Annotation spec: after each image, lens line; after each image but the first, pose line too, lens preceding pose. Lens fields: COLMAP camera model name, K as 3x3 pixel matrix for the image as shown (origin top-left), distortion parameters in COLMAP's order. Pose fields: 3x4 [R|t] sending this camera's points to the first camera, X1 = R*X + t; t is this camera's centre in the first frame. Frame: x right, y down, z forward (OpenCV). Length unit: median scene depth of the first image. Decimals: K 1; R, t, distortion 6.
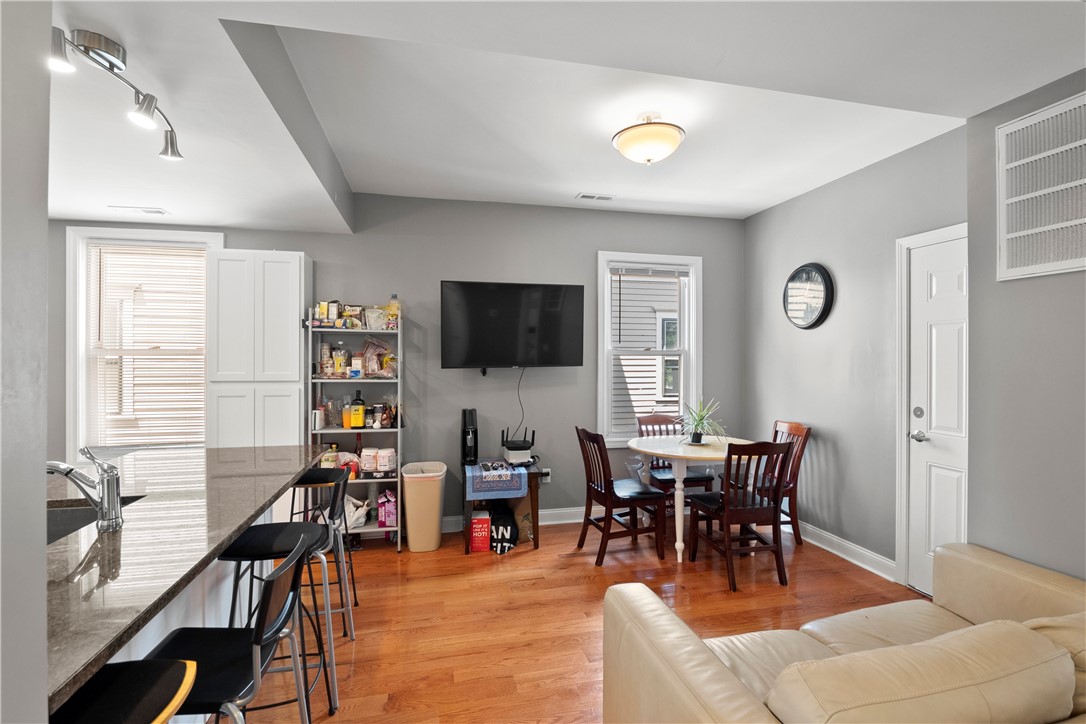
lens RADIAL K [[512.7, 0, 545.0], [0, 512.7, 357.4], [0, 0, 1]] dist [-0.011489, -0.002161]
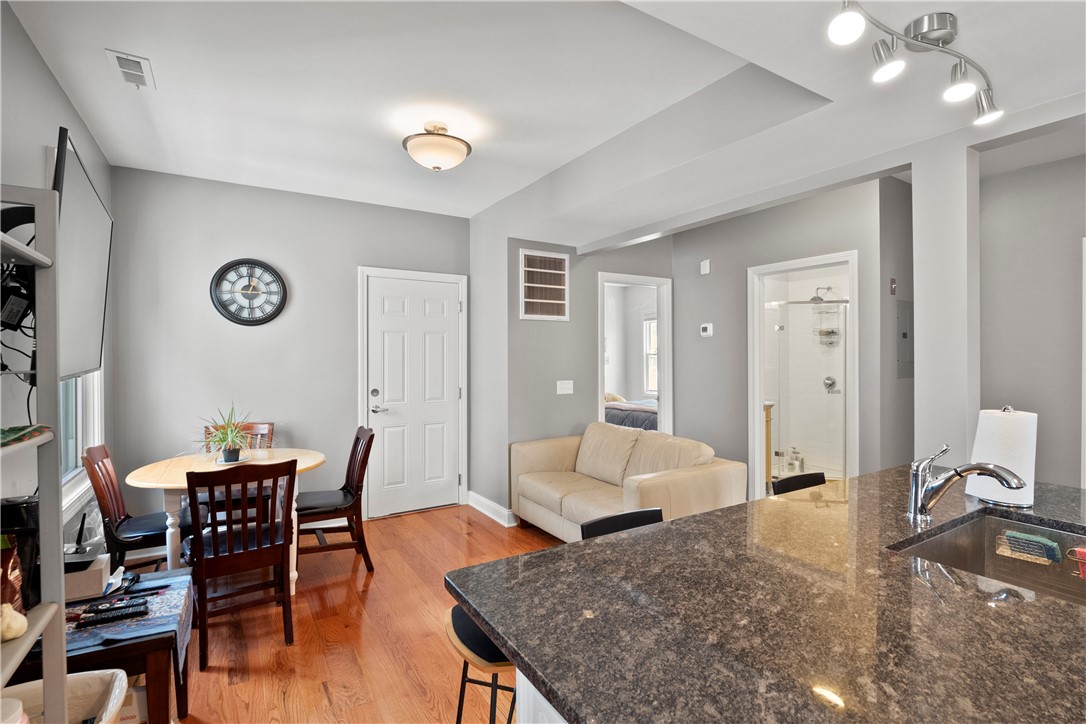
lens RADIAL K [[512.7, 0, 547.4], [0, 512.7, 351.0], [0, 0, 1]] dist [-0.011489, -0.002161]
pose [[-0.330103, 0.005106, 0.943931, -0.638527], [0.001559, 0.999987, -0.004864, -0.000520], [-0.943944, -0.000134, -0.330106, 0.833717]]
